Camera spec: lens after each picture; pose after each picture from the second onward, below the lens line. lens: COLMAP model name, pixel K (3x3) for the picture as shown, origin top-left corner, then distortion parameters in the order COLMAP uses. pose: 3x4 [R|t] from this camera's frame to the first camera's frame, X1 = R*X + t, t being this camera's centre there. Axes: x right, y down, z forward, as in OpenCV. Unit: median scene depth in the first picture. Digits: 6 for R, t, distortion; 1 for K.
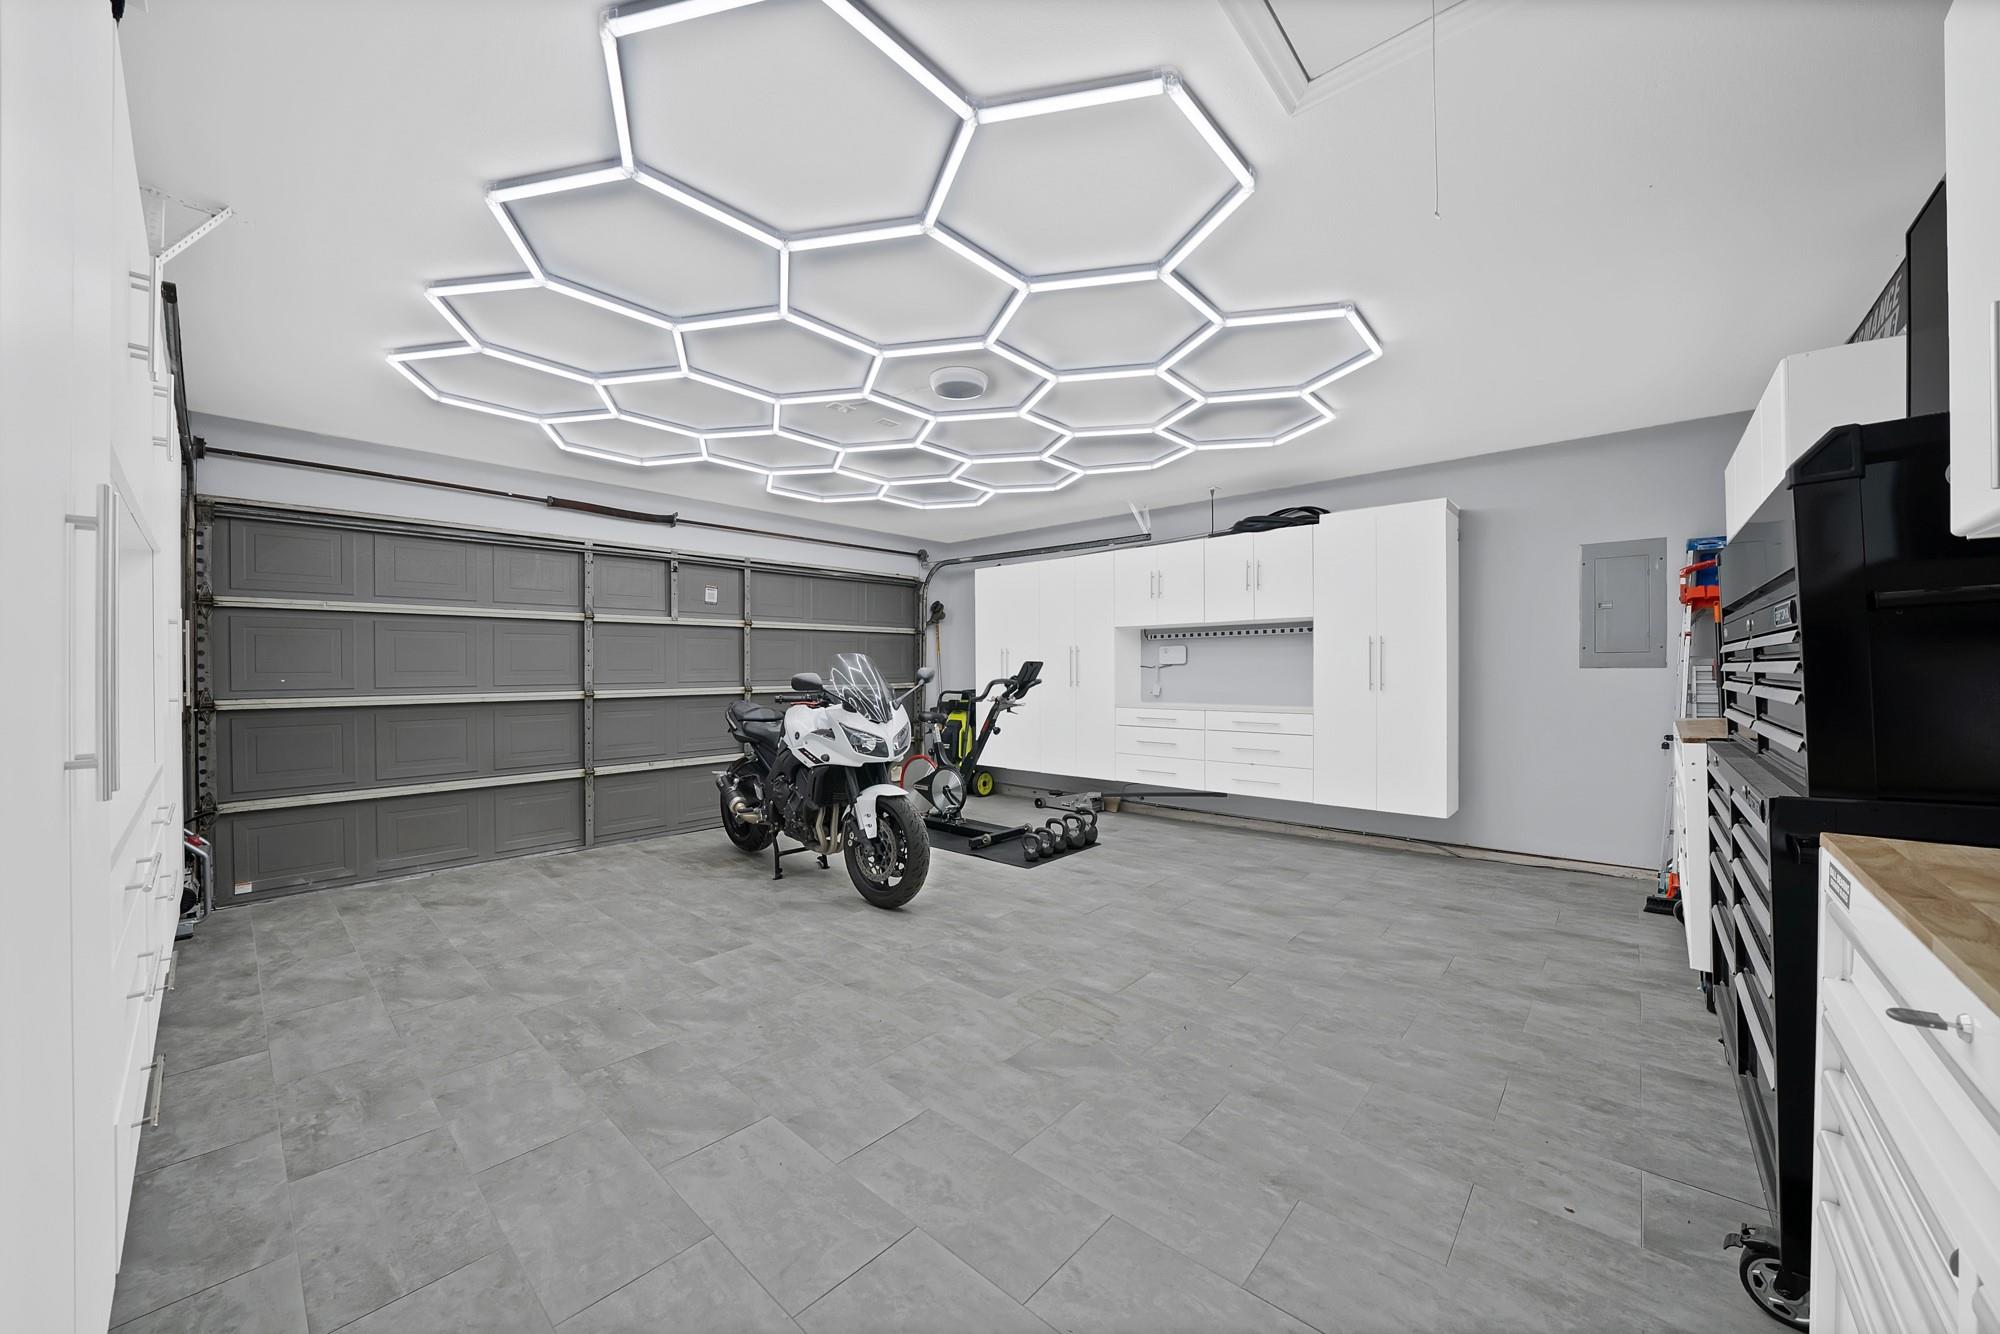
lens RADIAL K [[713.6, 0, 997.0], [0, 713.6, 686.5], [0, 0, 1]] dist [-0.019710, 0.000109]
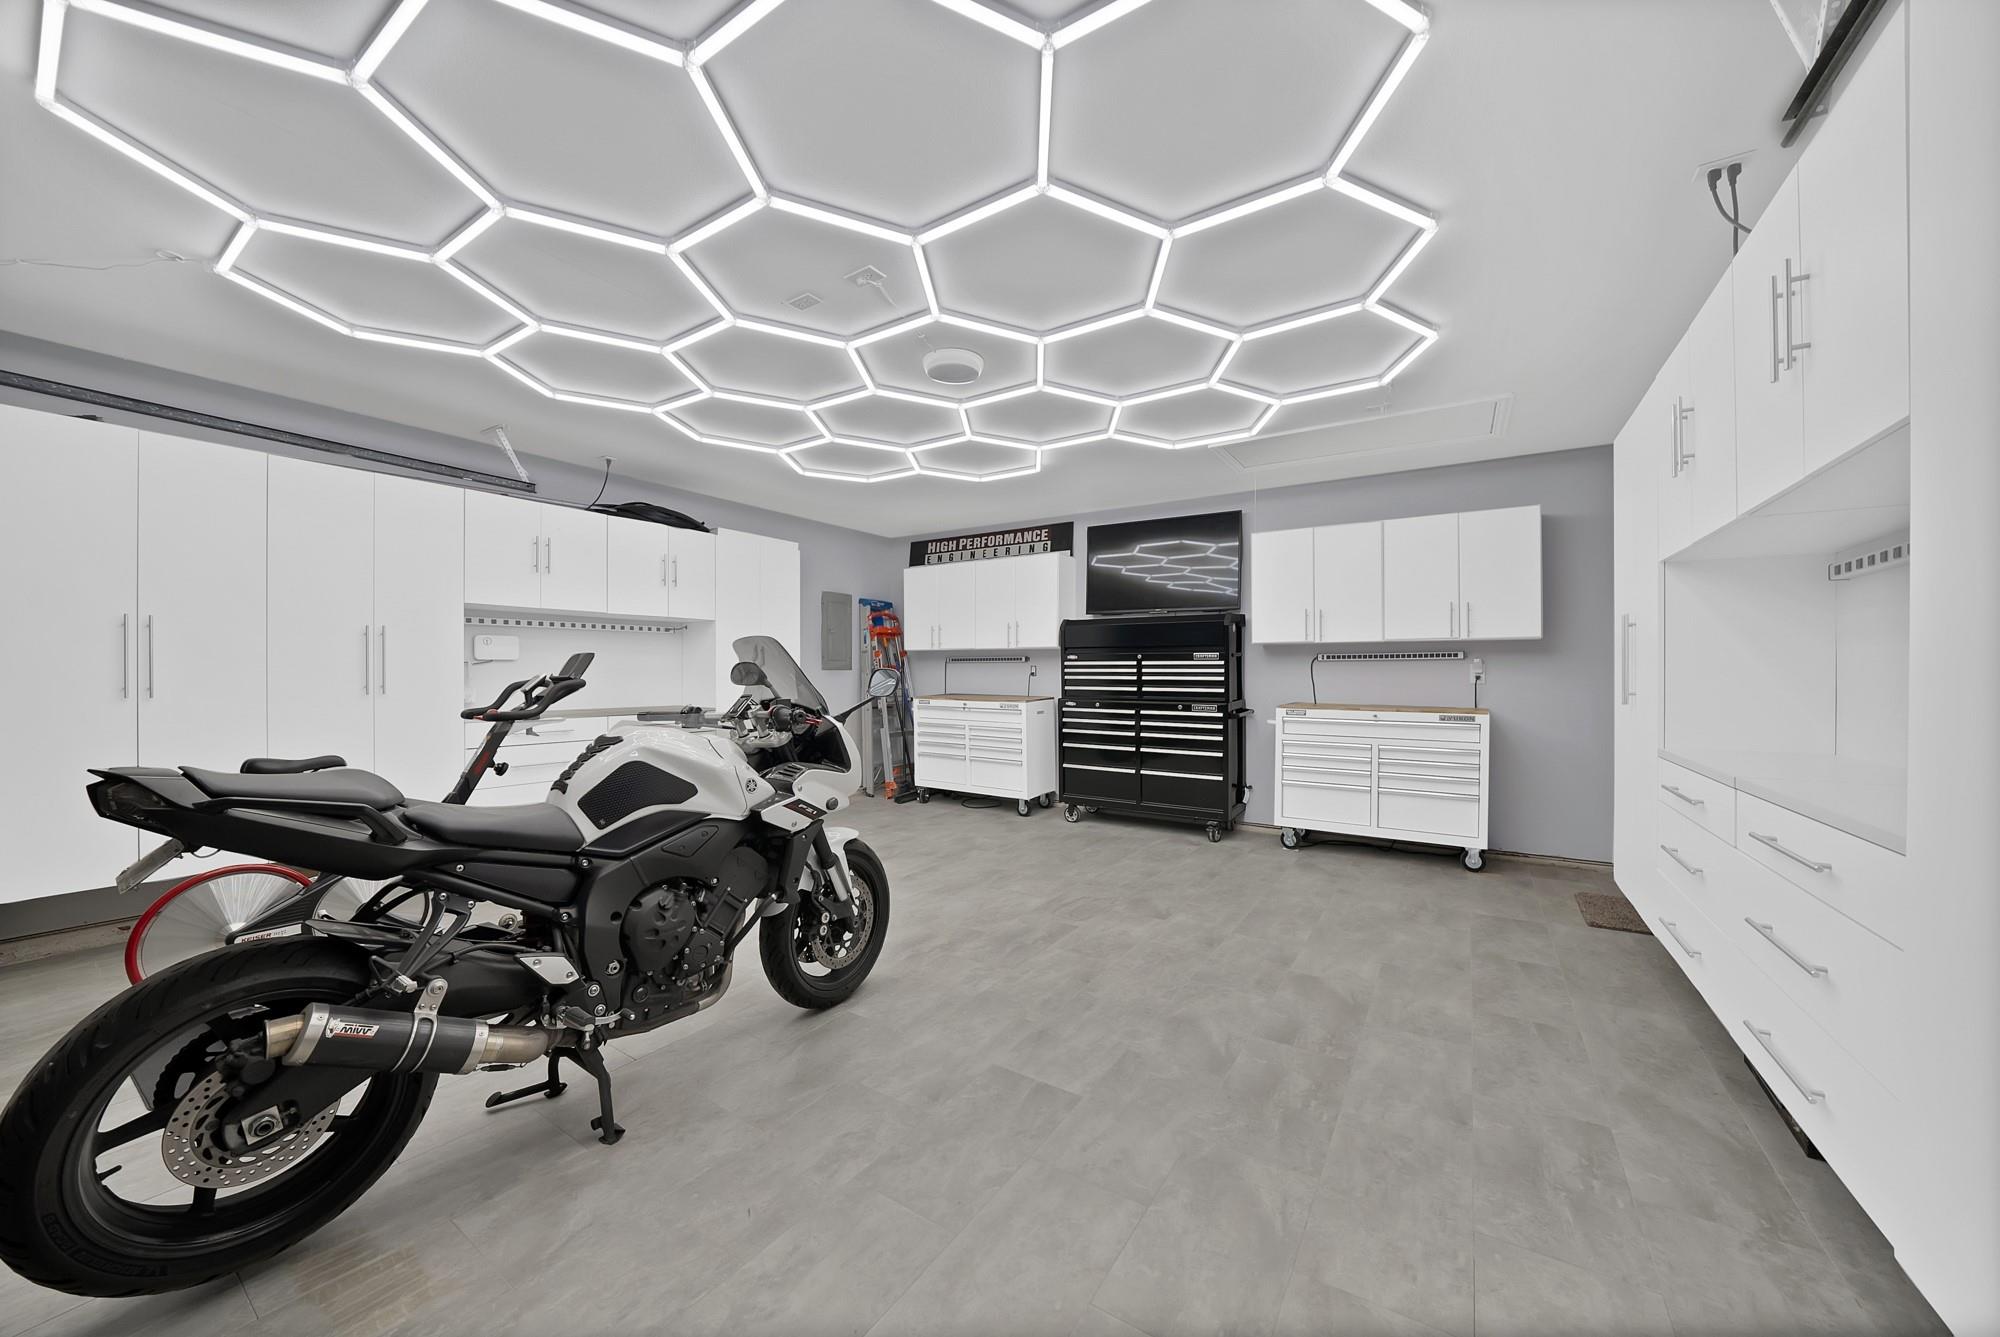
lens RADIAL K [[713.6, 0, 997.0], [0, 713.6, 688.0], [0, 0, 1]] dist [-0.019710, 0.000109]
pose [[-0.149392, -0.017369, 0.988625, -1.087186], [0.017335, 0.999646, 0.020182, -0.014590], [-0.988626, 0.020153, -0.149038, 1.172457]]
